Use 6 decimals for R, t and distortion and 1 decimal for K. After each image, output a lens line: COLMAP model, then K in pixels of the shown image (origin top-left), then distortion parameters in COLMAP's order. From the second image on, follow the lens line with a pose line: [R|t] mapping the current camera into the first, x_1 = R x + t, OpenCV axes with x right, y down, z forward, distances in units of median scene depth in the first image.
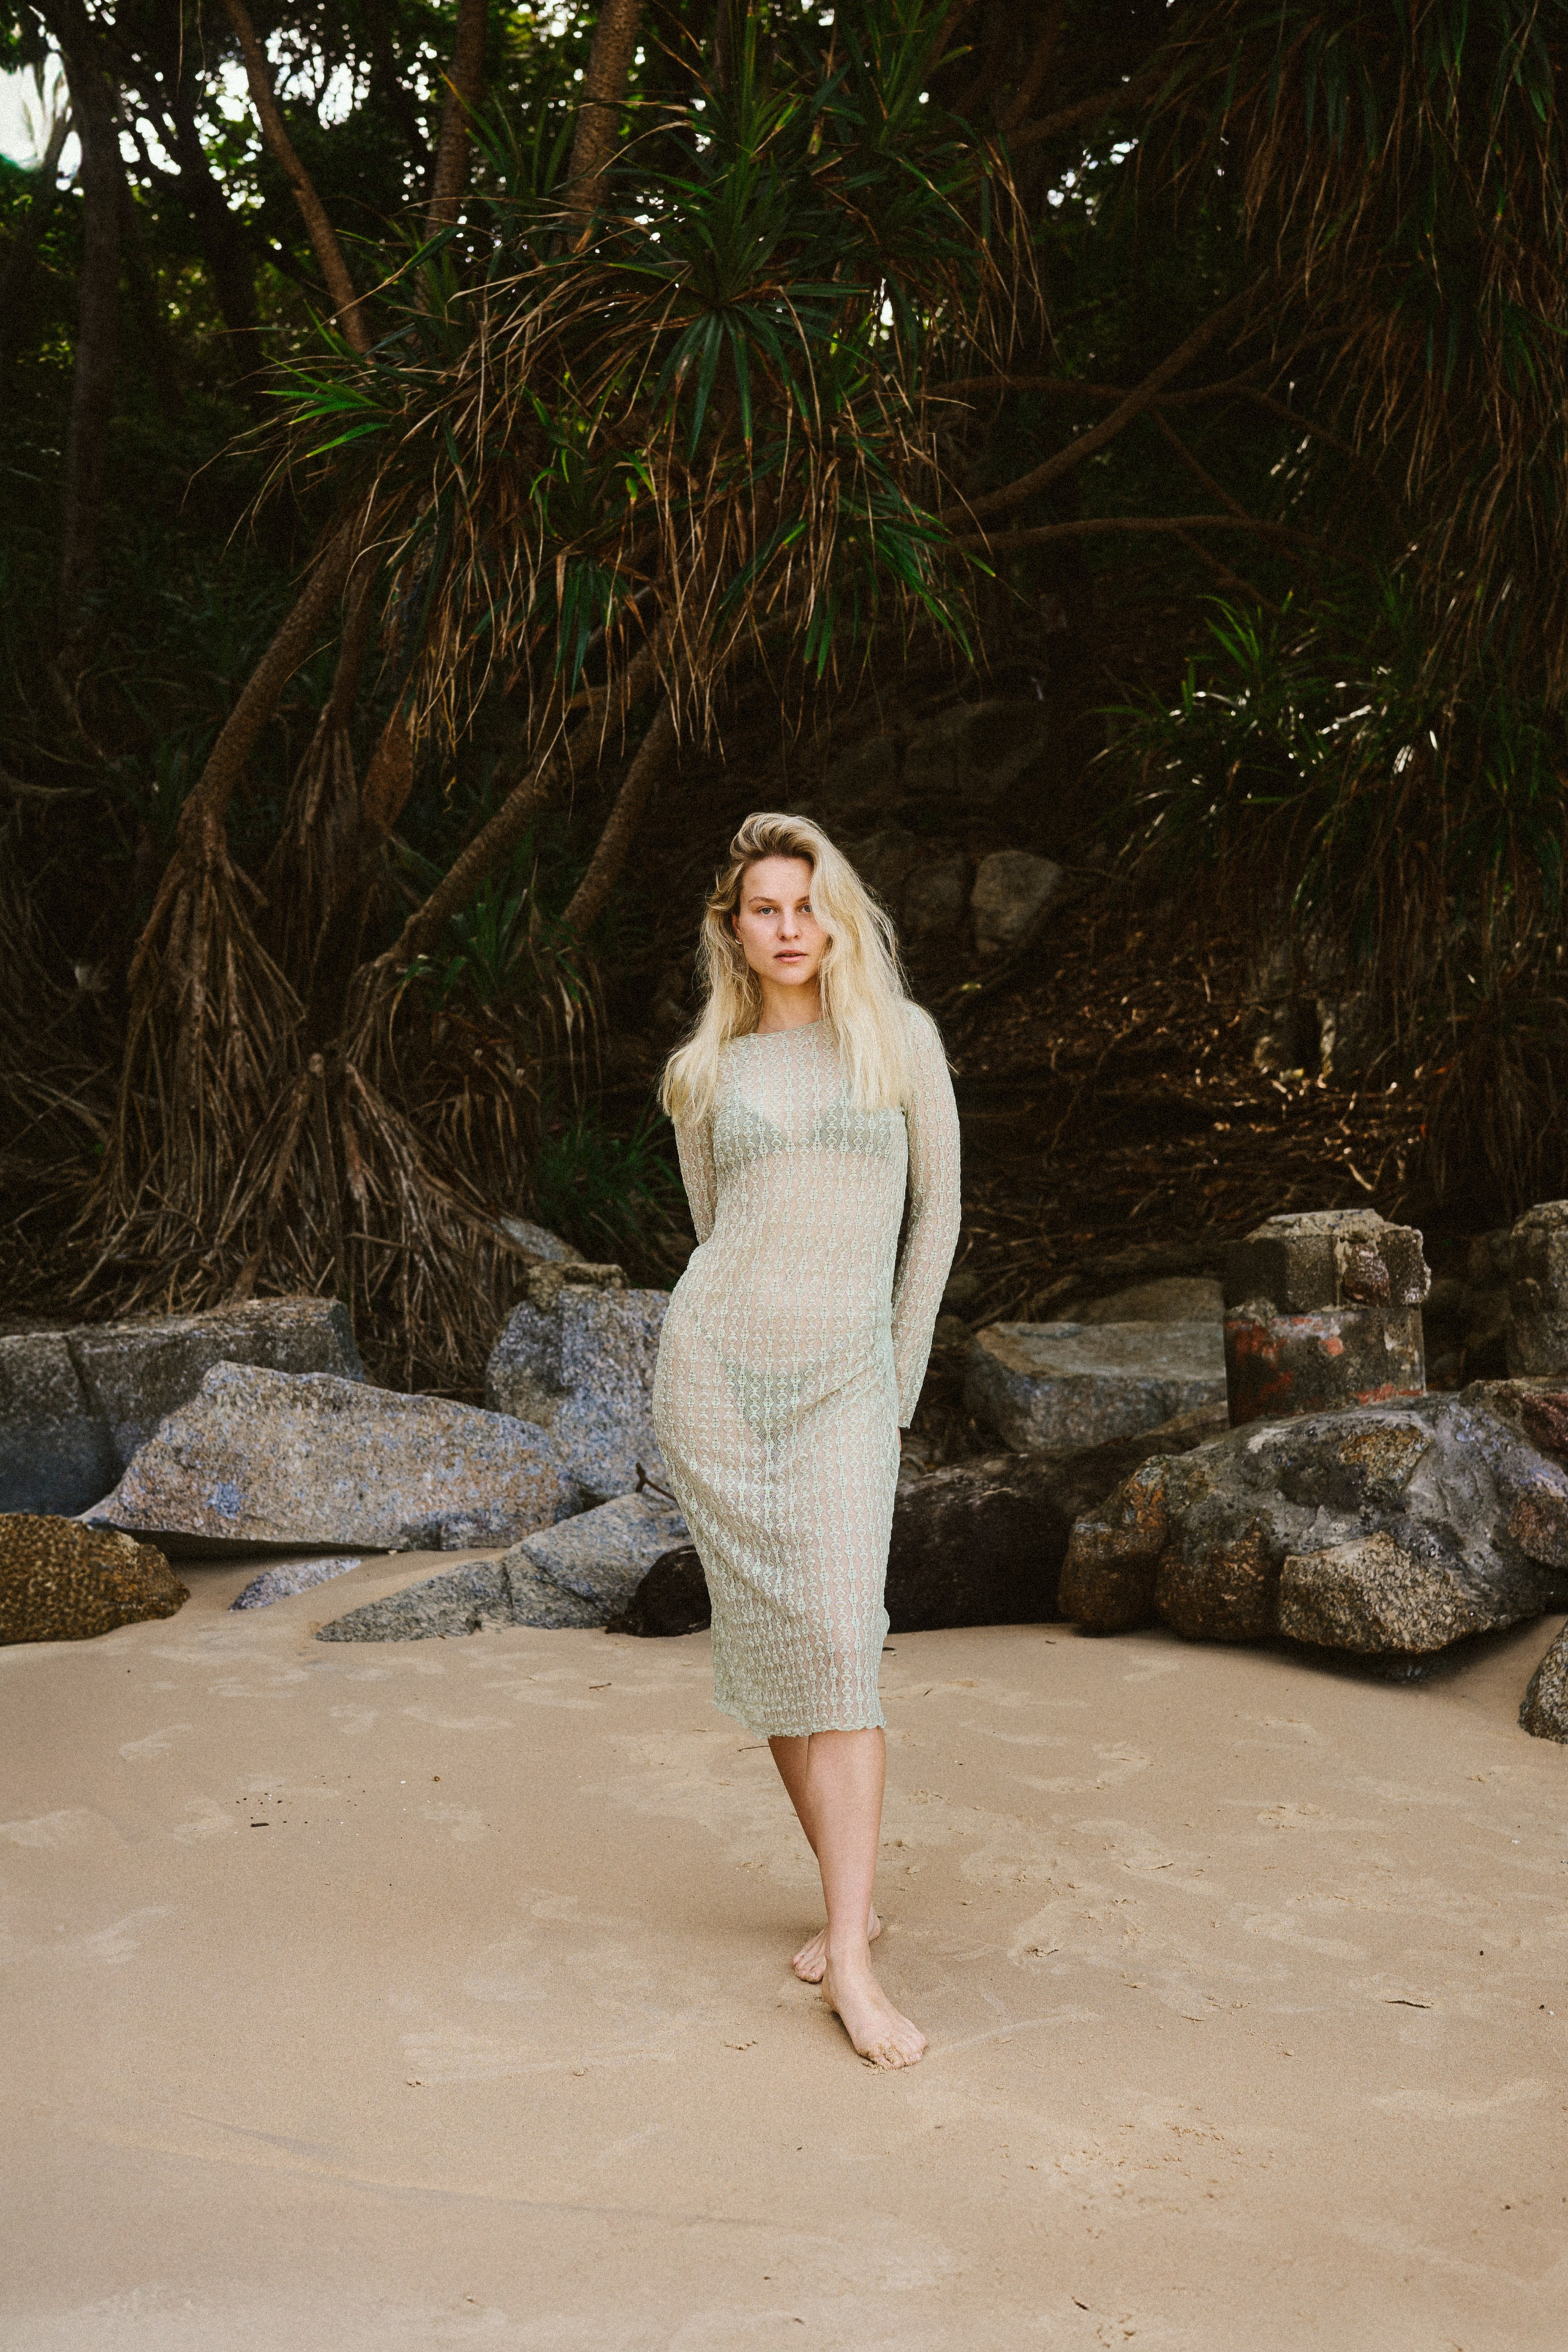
lens RADIAL K [[2388.4, 0, 777.1], [0, 2388.4, 1188.5], [0, 0, 1]] dist [0.035224, 0.000000]
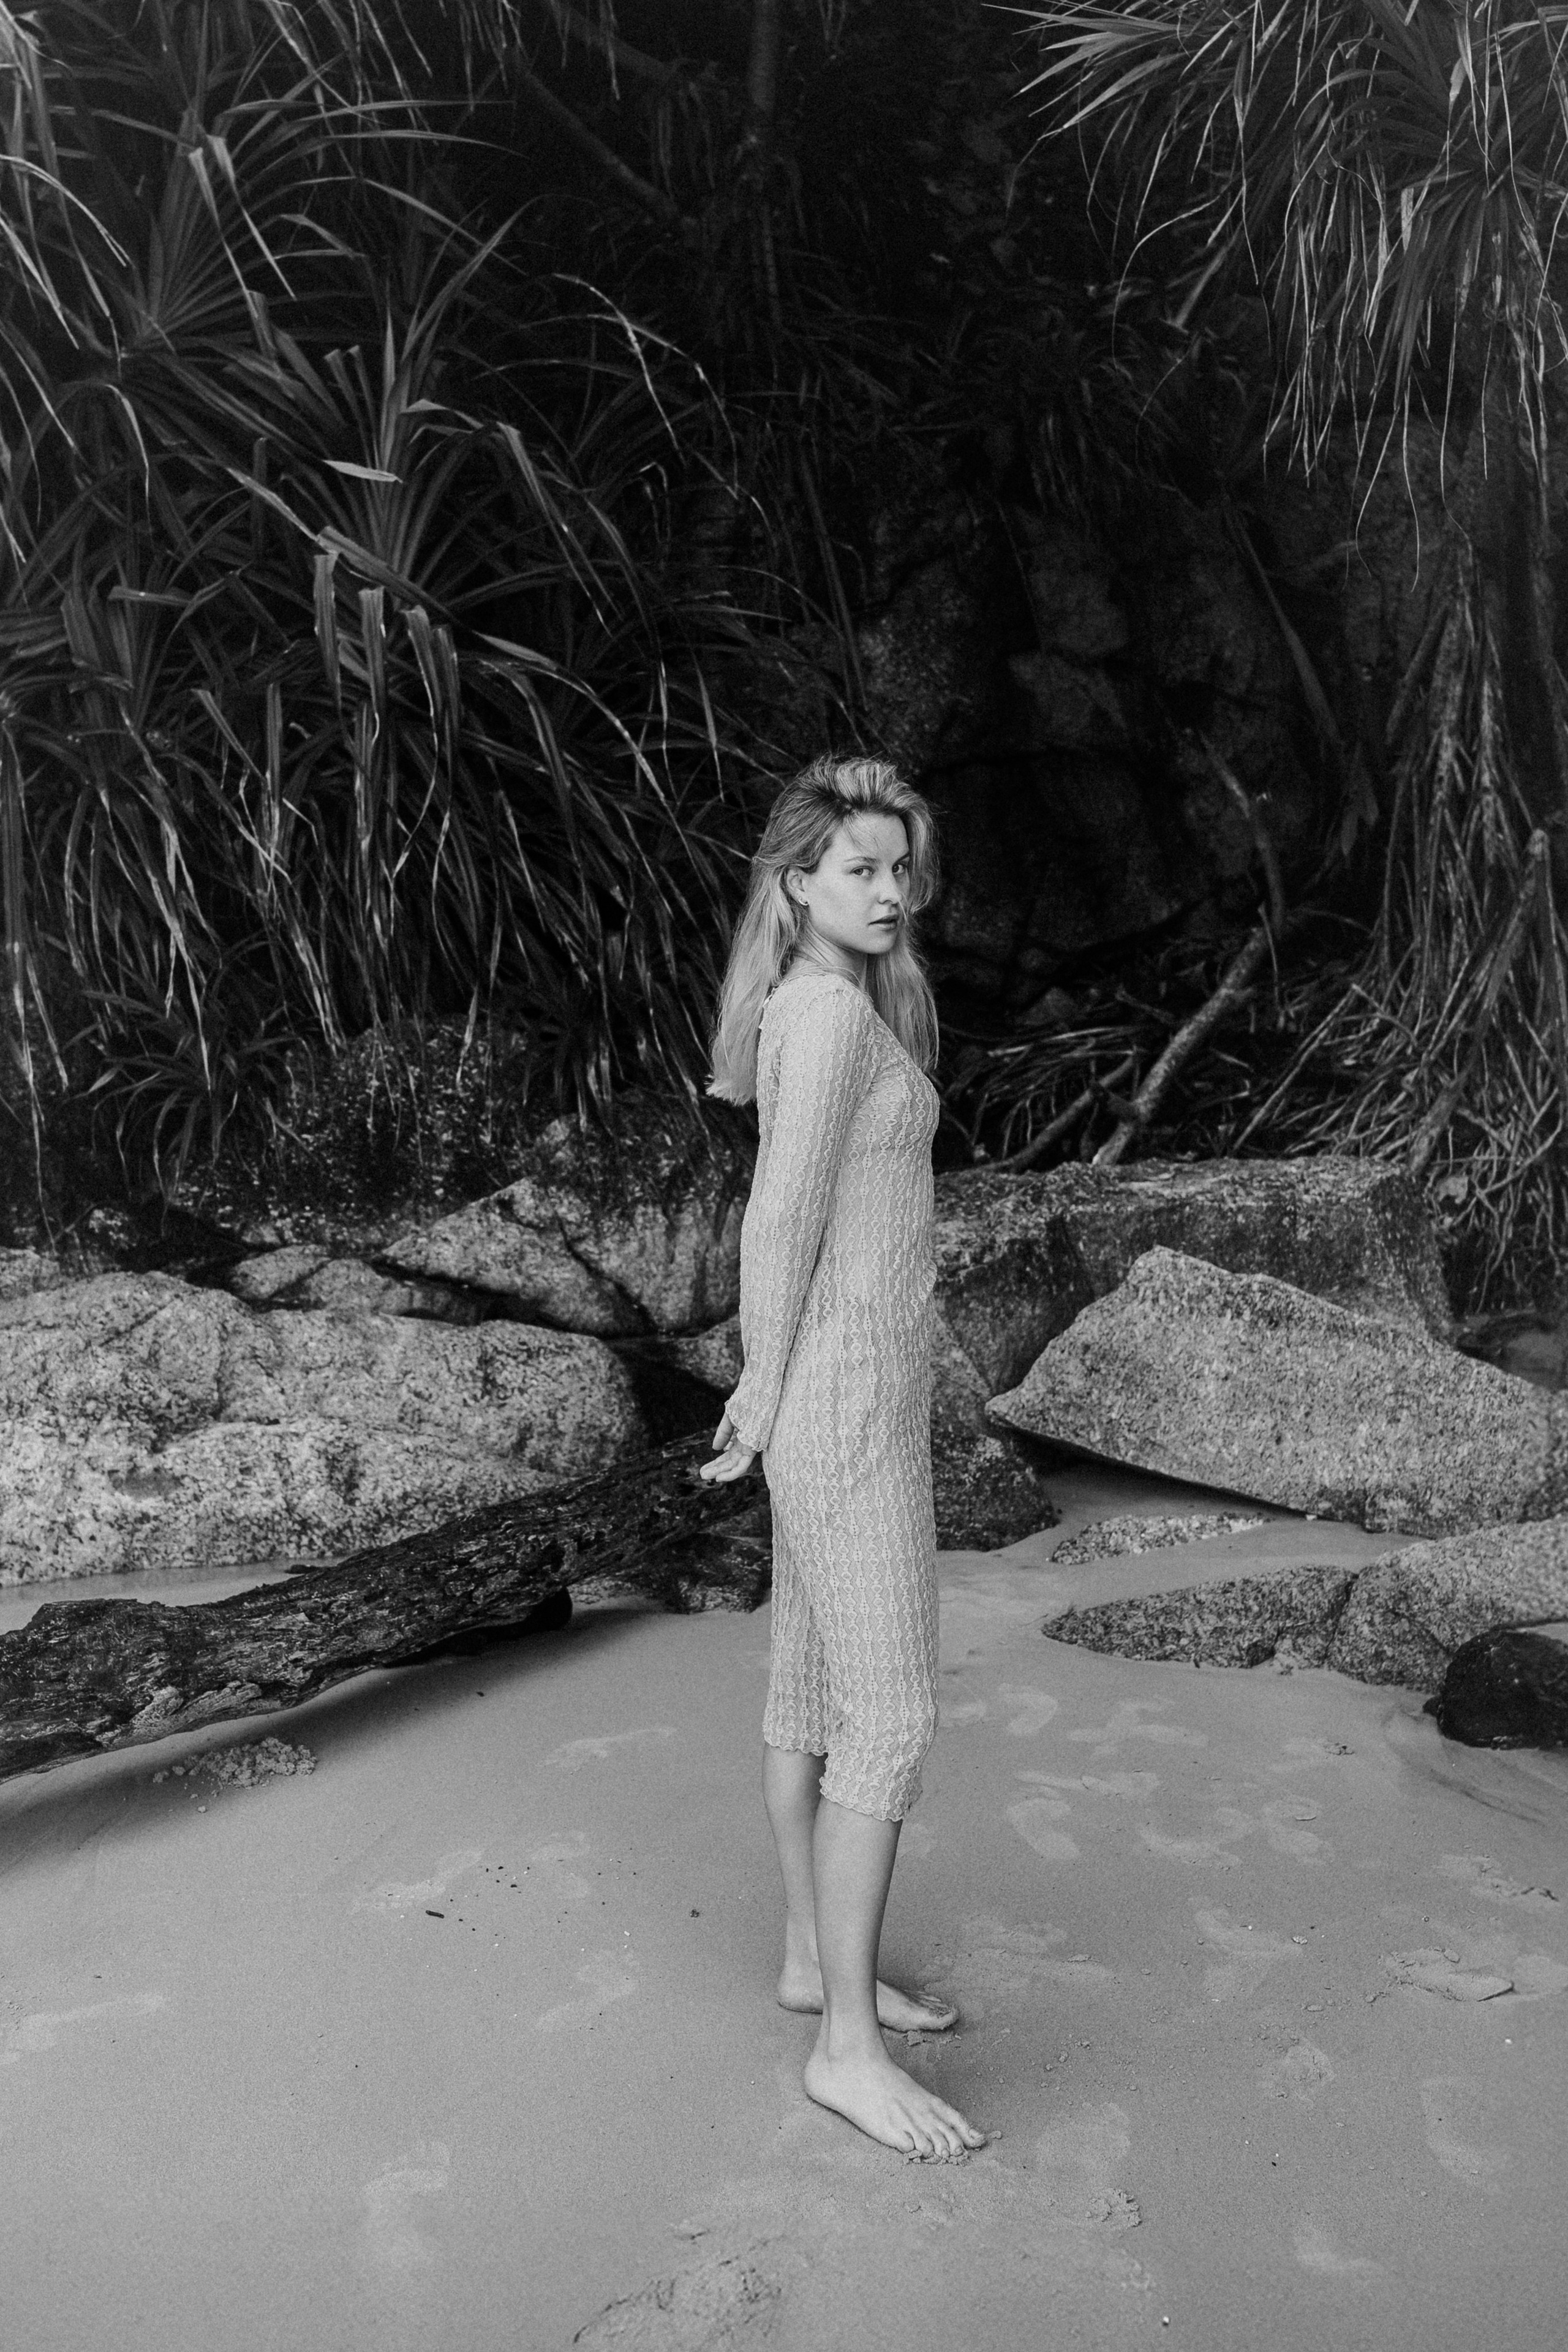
lens RADIAL K [[2388.4, 0, 796.7], [0, 2388.4, 1159.9], [0, 0, 1]] dist [0.035224, 0.000000]
pose [[0.667821, 0.107238, -0.736557, 0.292711], [-0.001807, 0.989798, 0.142470, -0.075689], [0.744320, -0.093813, 0.661201, 0.363835]]
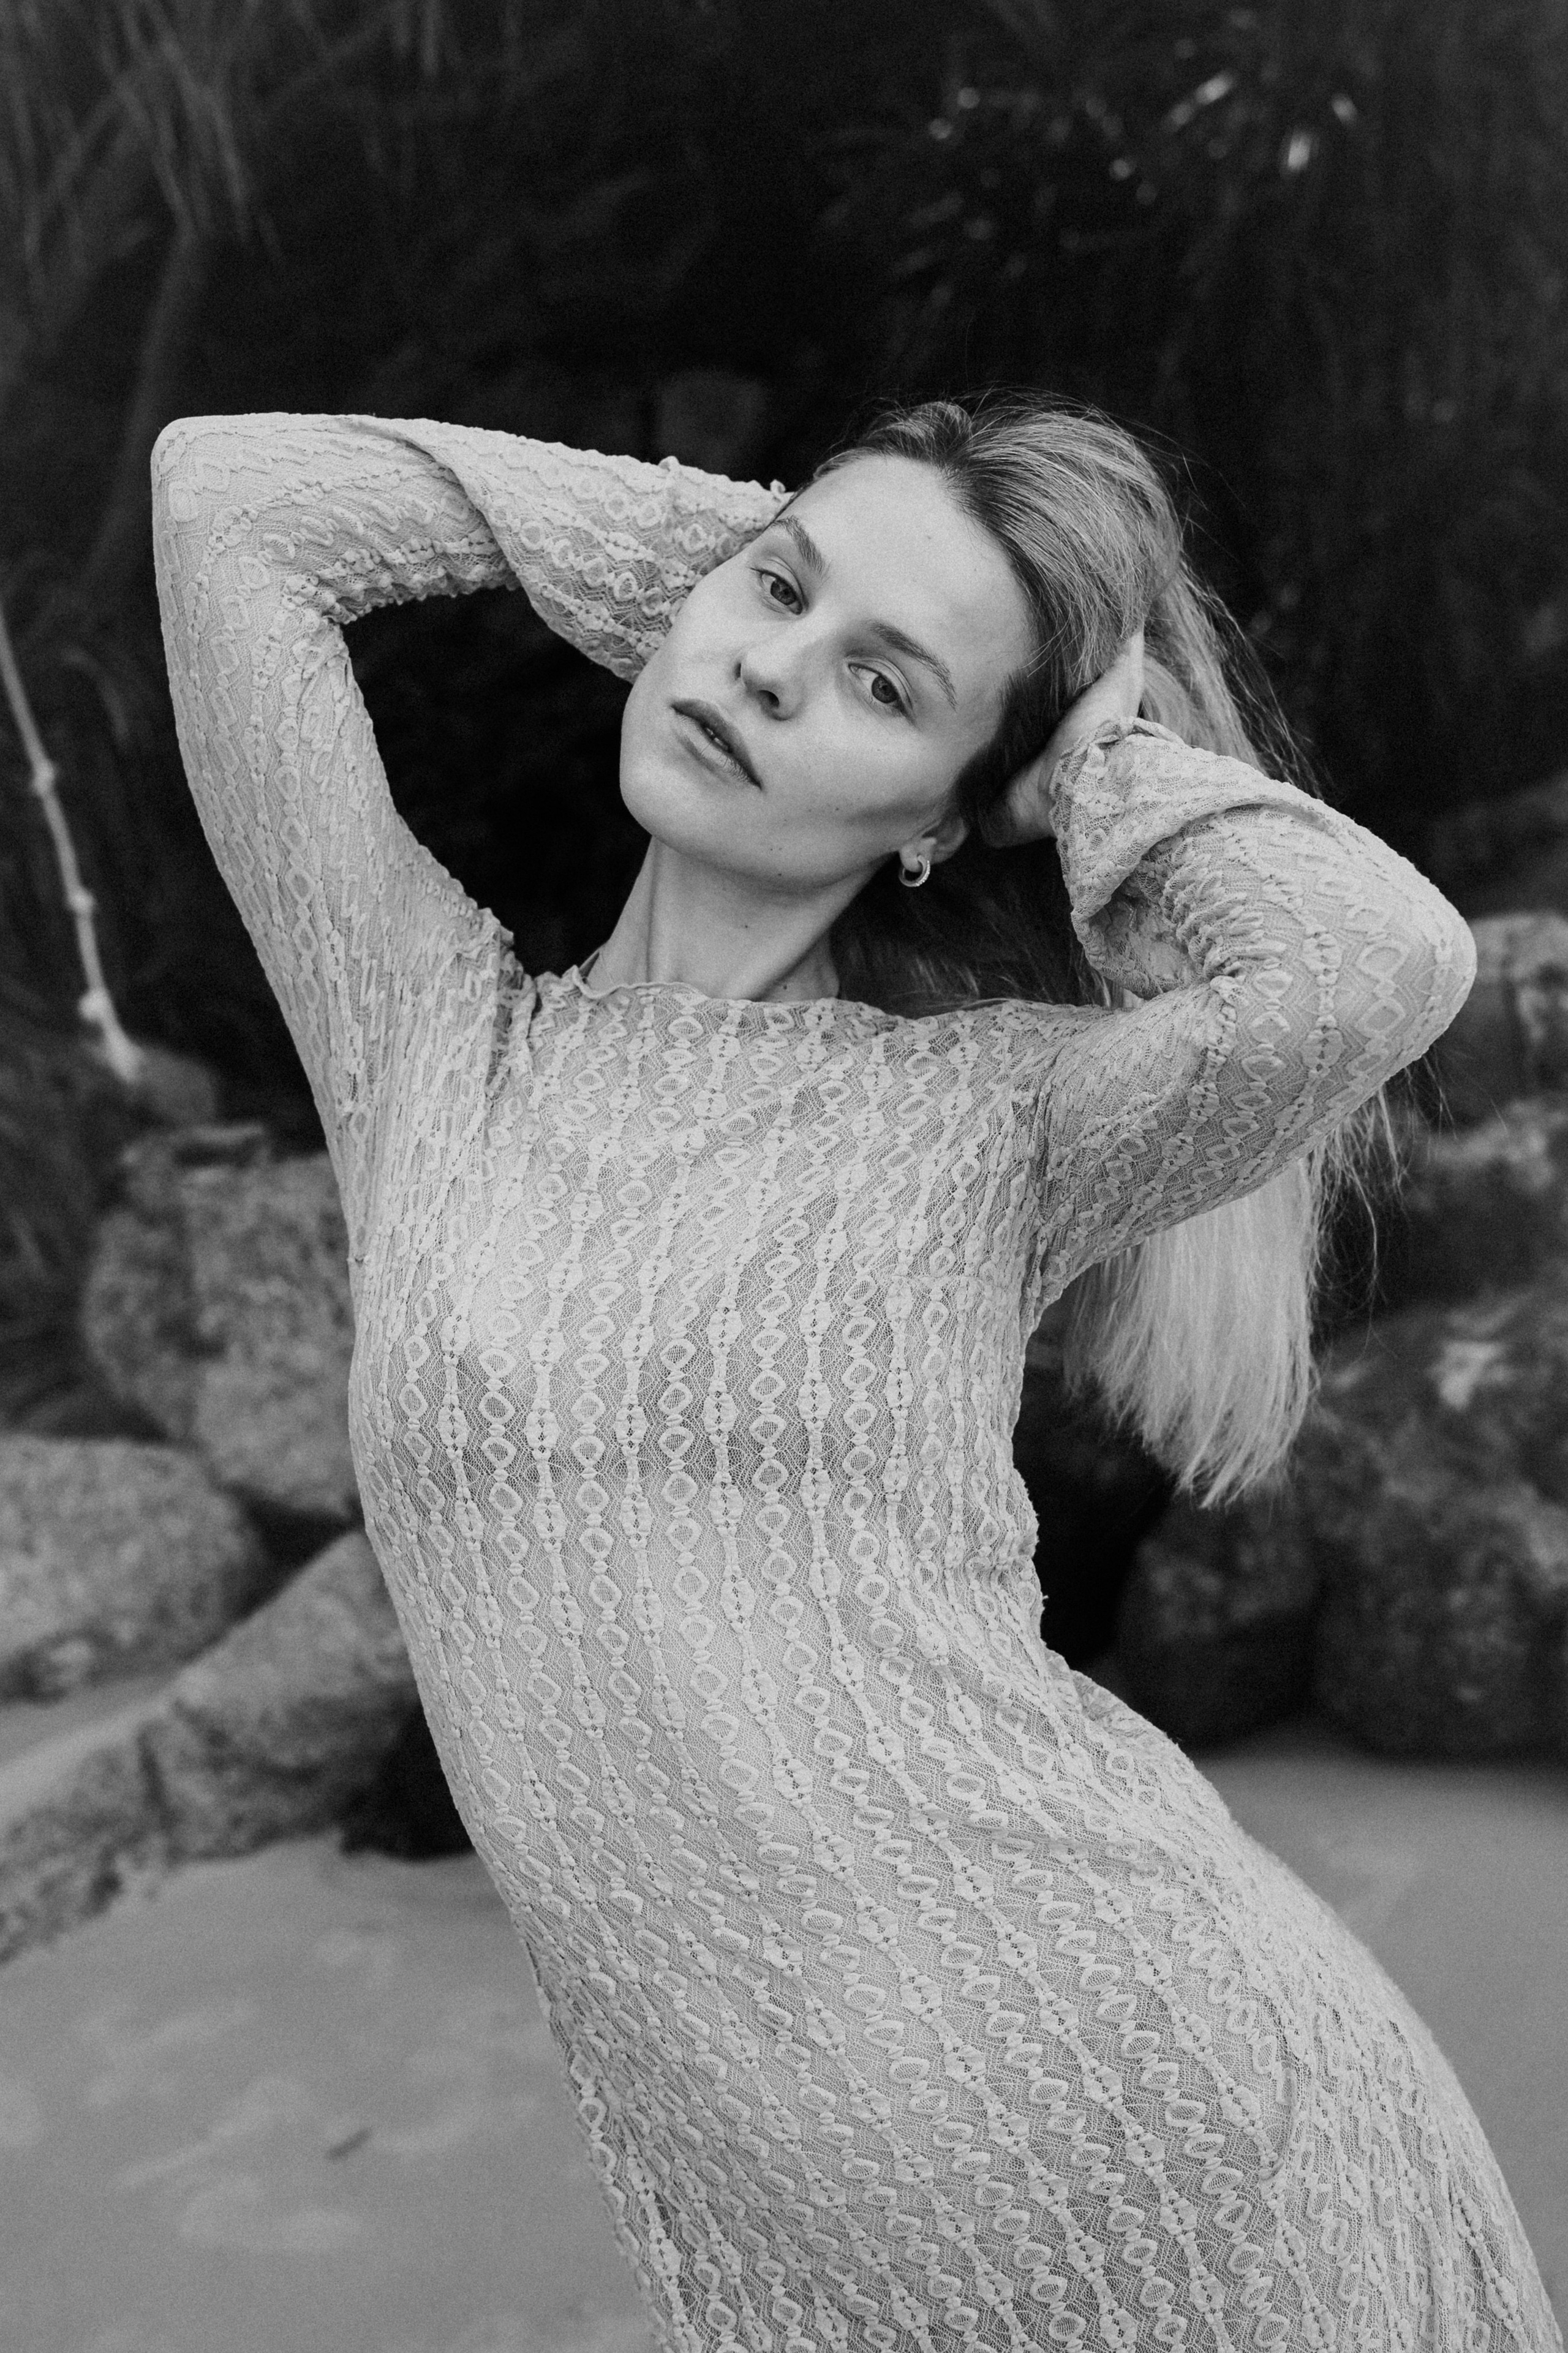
lens RADIAL K [[2389.2, 0, 771.9], [0, 2389.2, 1170.2], [0, 0, 1]] dist [0.035224, 0.000000]
pose [[0.980051, -0.166778, 0.108098, -0.005534], [0.146126, 0.973327, 0.176867, -0.054518], [-0.134713, -0.157543, 0.978280, 0.414117]]
